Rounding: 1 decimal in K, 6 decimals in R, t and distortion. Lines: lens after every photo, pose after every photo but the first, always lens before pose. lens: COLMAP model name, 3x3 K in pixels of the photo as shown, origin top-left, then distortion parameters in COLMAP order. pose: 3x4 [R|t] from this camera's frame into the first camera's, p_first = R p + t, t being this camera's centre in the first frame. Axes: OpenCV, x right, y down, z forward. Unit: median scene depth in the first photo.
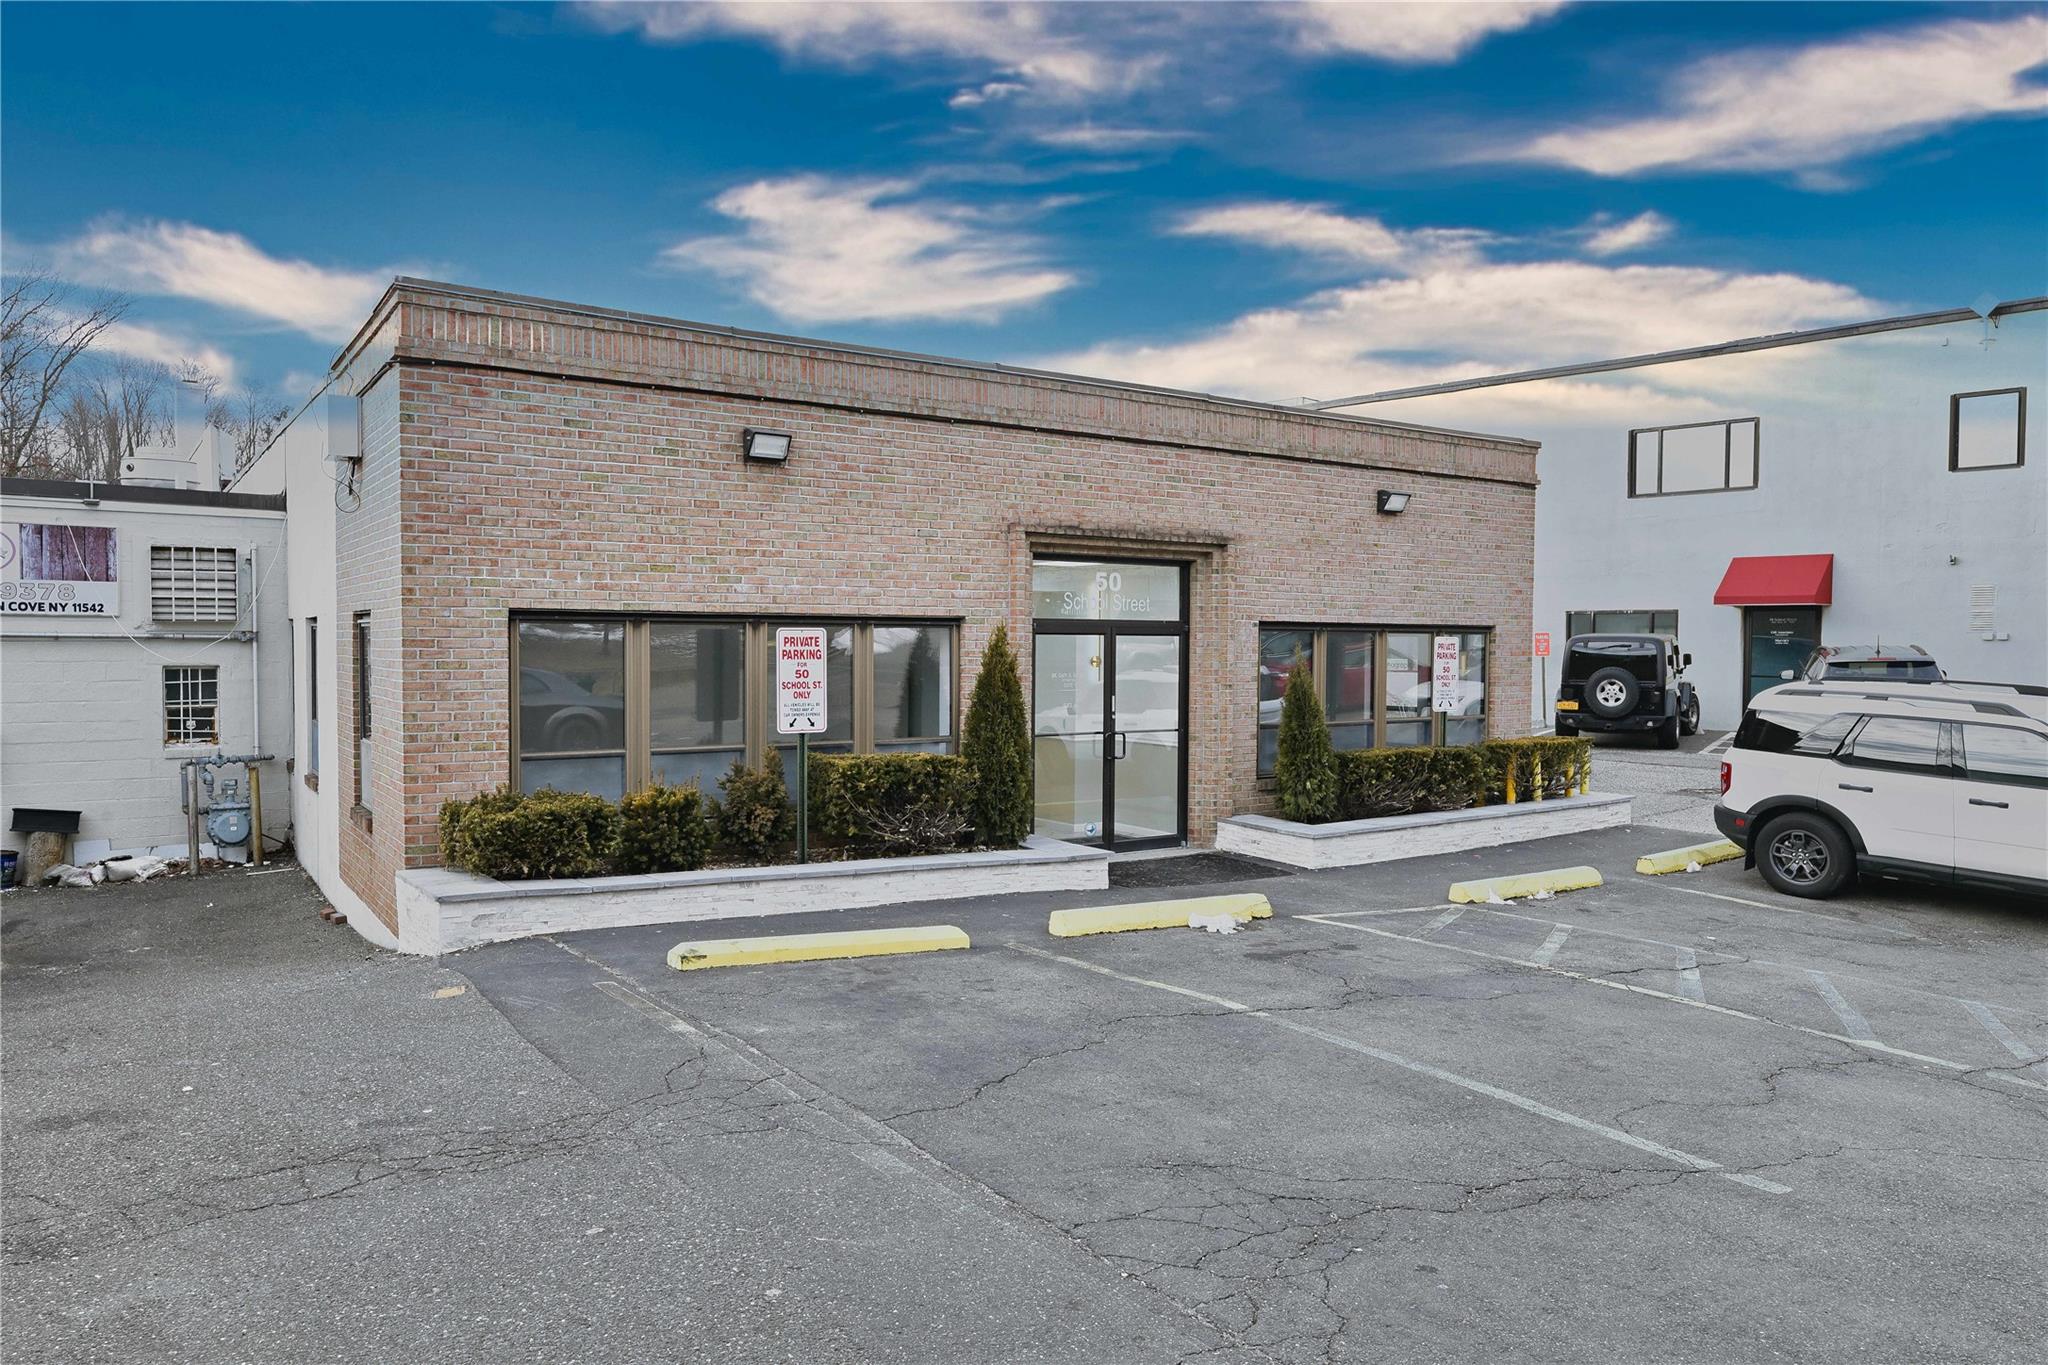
lens RADIAL K [[1386.0, 0, 1021.3], [0, 1386.0, 677.4], [0, 0, 1]] dist [-0.006422, 0.001481]
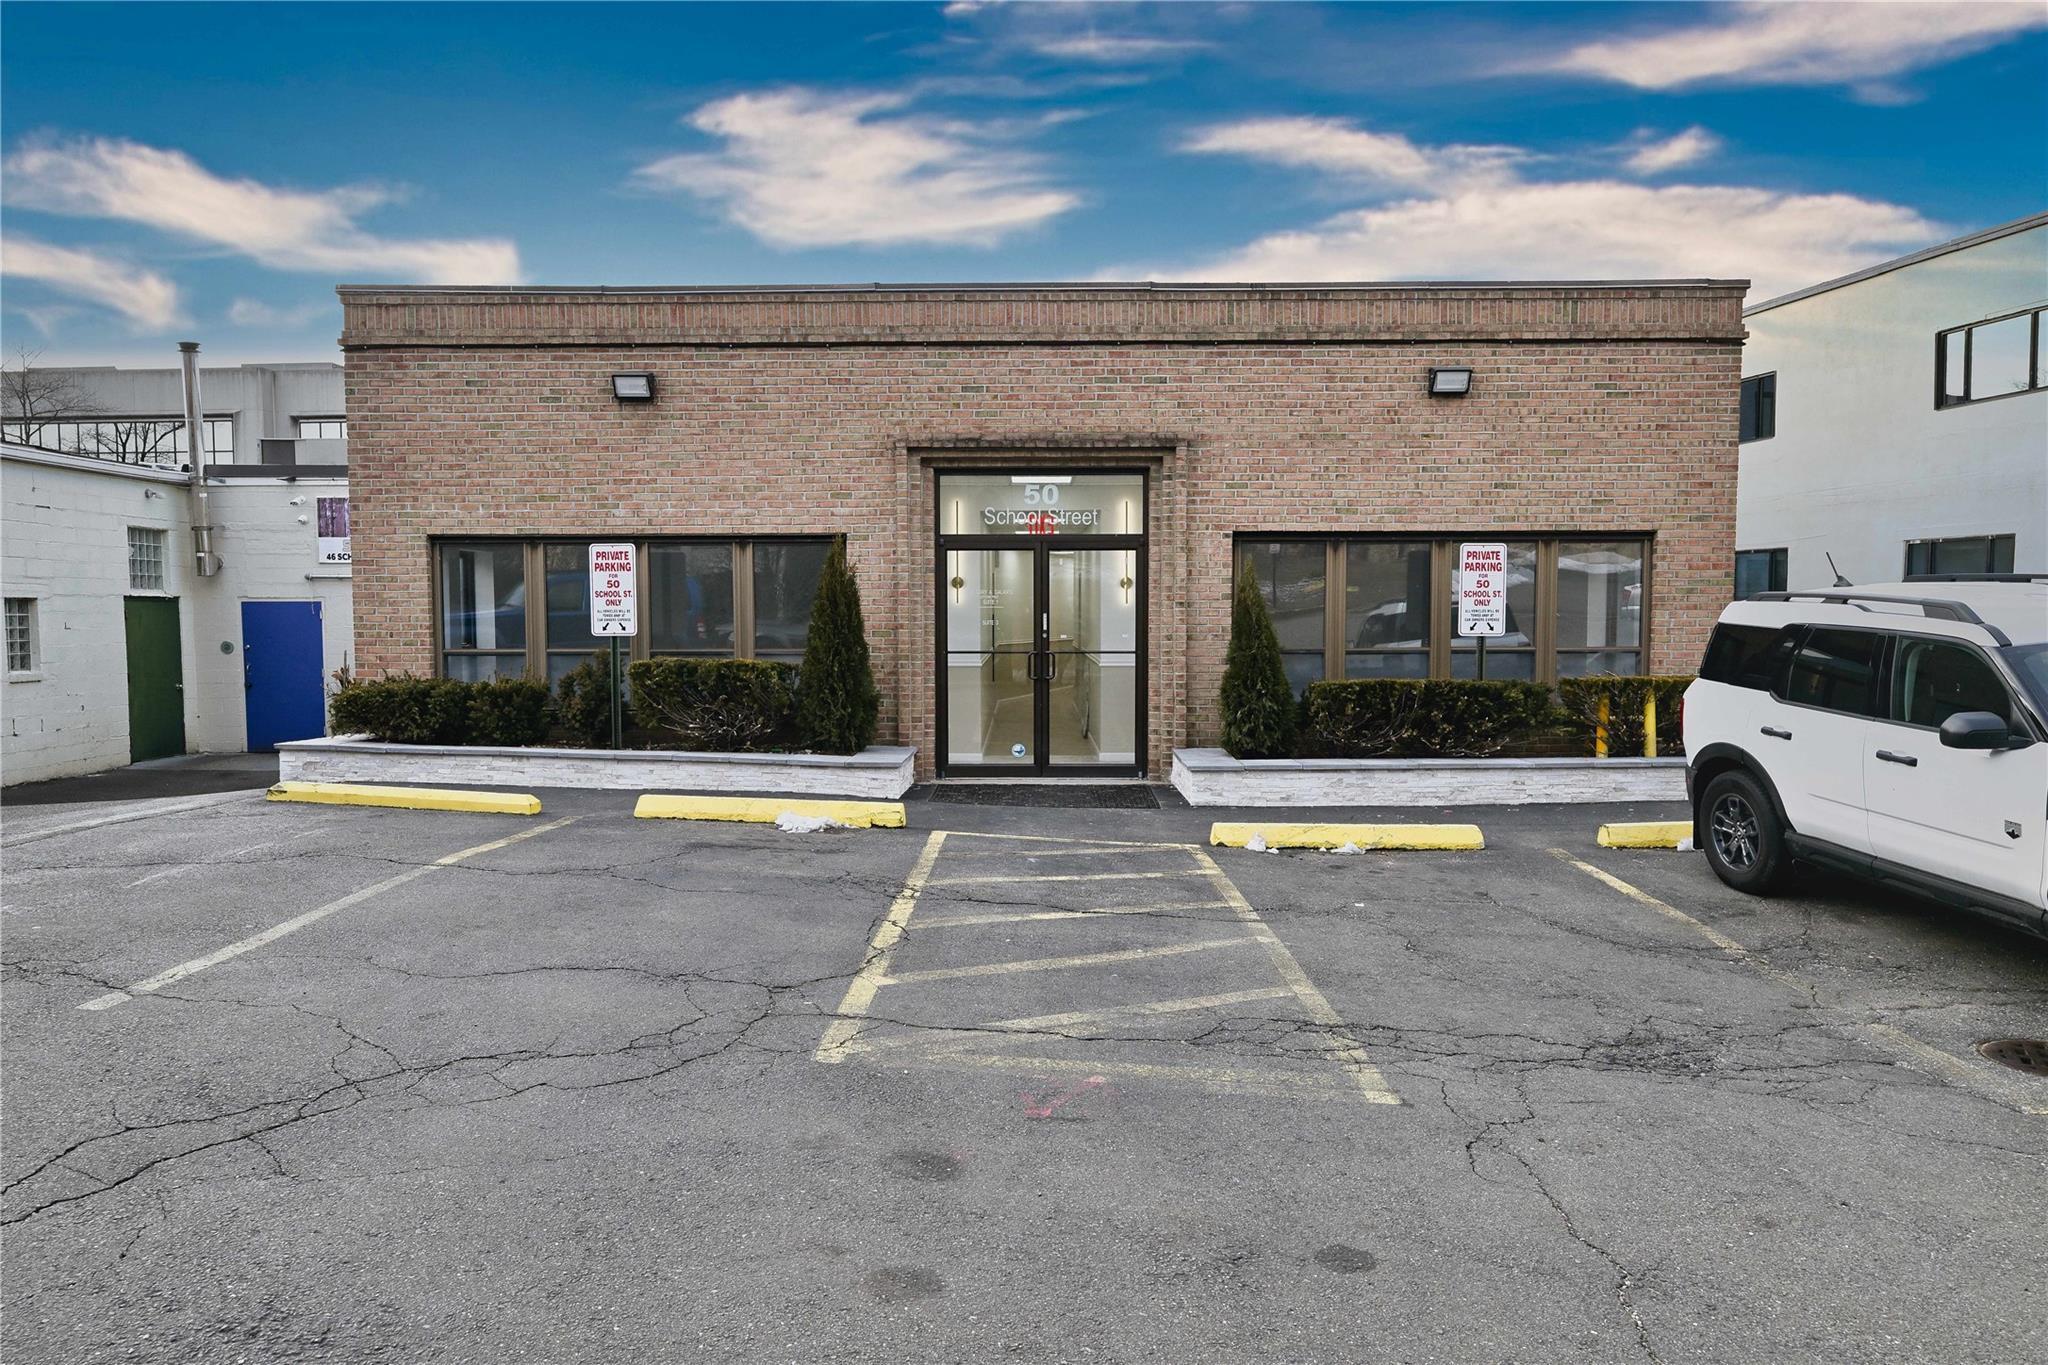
lens RADIAL K [[1386.0, 0, 1017.8], [0, 1386.0, 689.1], [0, 0, 1]] dist [-0.006422, 0.001481]
pose [[0.814957, 0.025092, -0.578978, 0.691593], [-0.008213, 0.999462, 0.031754, 0.040105], [0.579464, -0.021123, 0.814724, 0.233426]]
